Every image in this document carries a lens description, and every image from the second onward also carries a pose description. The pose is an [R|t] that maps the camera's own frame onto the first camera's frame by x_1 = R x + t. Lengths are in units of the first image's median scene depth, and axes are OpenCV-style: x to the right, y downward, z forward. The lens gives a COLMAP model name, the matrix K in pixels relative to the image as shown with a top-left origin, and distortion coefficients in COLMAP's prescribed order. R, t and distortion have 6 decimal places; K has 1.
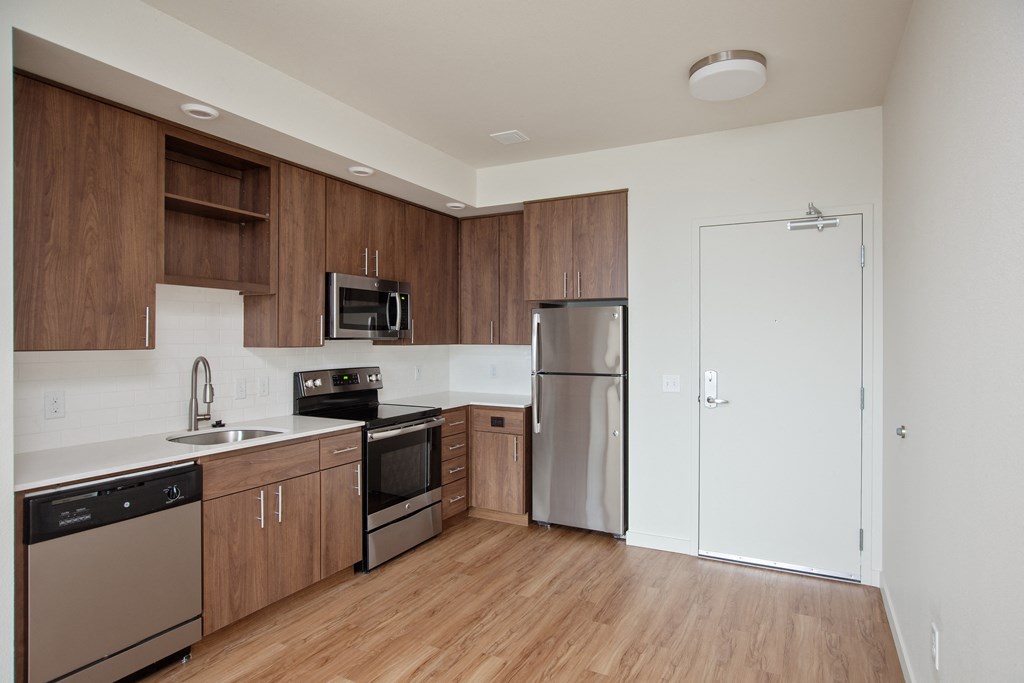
lens RADIAL K [[551.1, 0, 531.1], [0, 551.1, 343.5], [0, 0, 1]] dist [-0.000544, 0.000712]
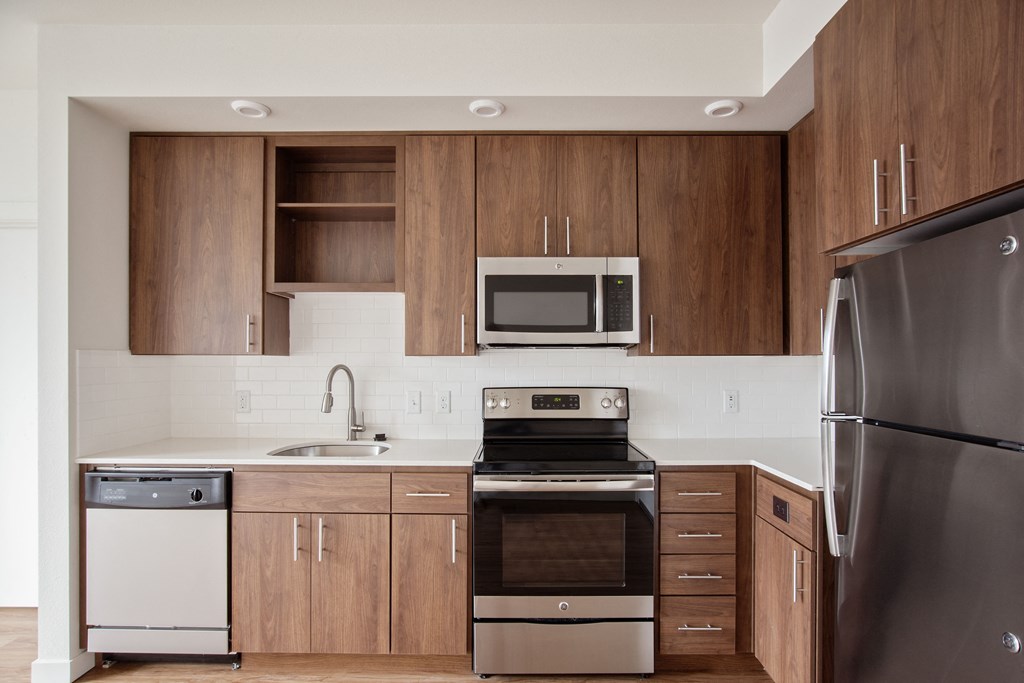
lens RADIAL K [[544.7, 0, 525.3], [0, 544.7, 361.7], [0, 0, 1]] dist [-0.034371, 0.020414]
pose [[0.455676, -0.002006, -0.890143, 0.375579], [-0.007824, 0.999950, -0.006258, 0.021065], [0.890111, 0.009816, 0.455638, 0.808753]]
